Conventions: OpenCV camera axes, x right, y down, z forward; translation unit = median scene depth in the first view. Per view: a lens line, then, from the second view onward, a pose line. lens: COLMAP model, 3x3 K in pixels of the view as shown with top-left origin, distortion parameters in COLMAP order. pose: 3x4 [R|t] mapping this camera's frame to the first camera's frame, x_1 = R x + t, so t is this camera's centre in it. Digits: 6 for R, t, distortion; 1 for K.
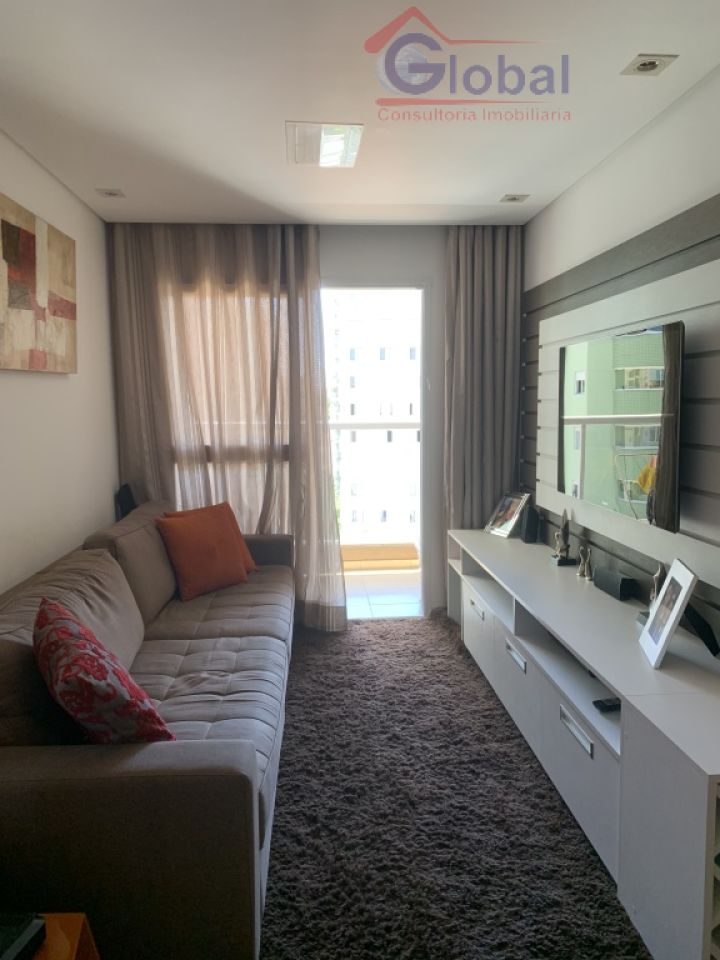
lens RADIAL K [[743.1, 0, 364.5], [0, 743.1, 479.0], [0, 0, 1]] dist [0.017187, -0.025670]
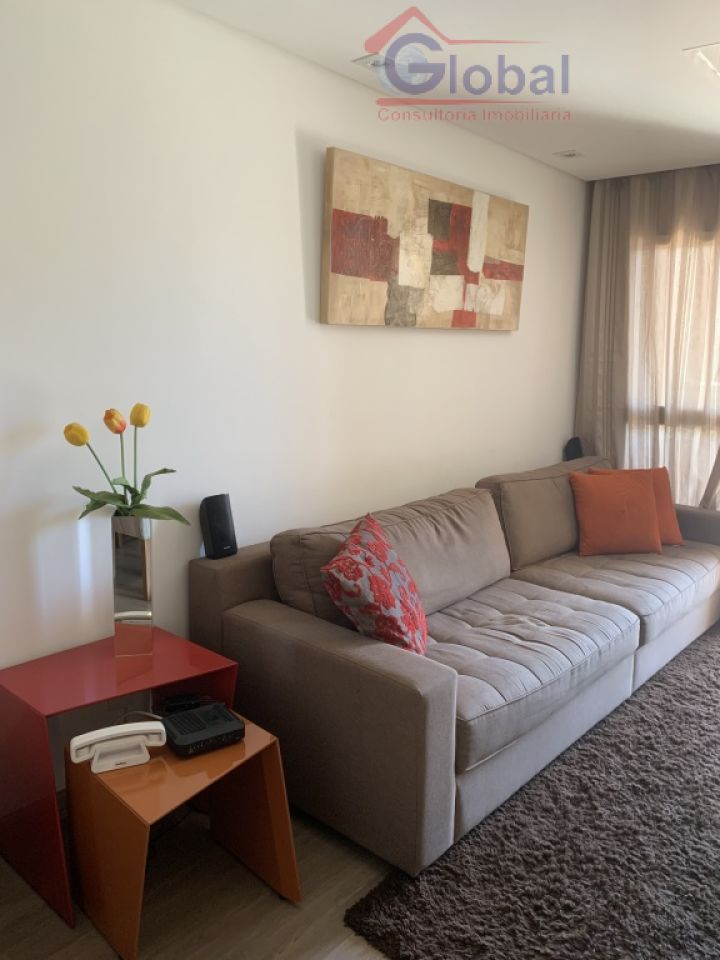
lens RADIAL K [[743.1, 0, 366.9], [0, 743.1, 482.2], [0, 0, 1]] dist [0.017187, -0.025670]
pose [[0.692611, 0.147453, -0.706079, 0.341241], [-0.103287, 0.989069, 0.105234, -0.017080], [0.713878, 0.000043, 0.700271, 0.096454]]
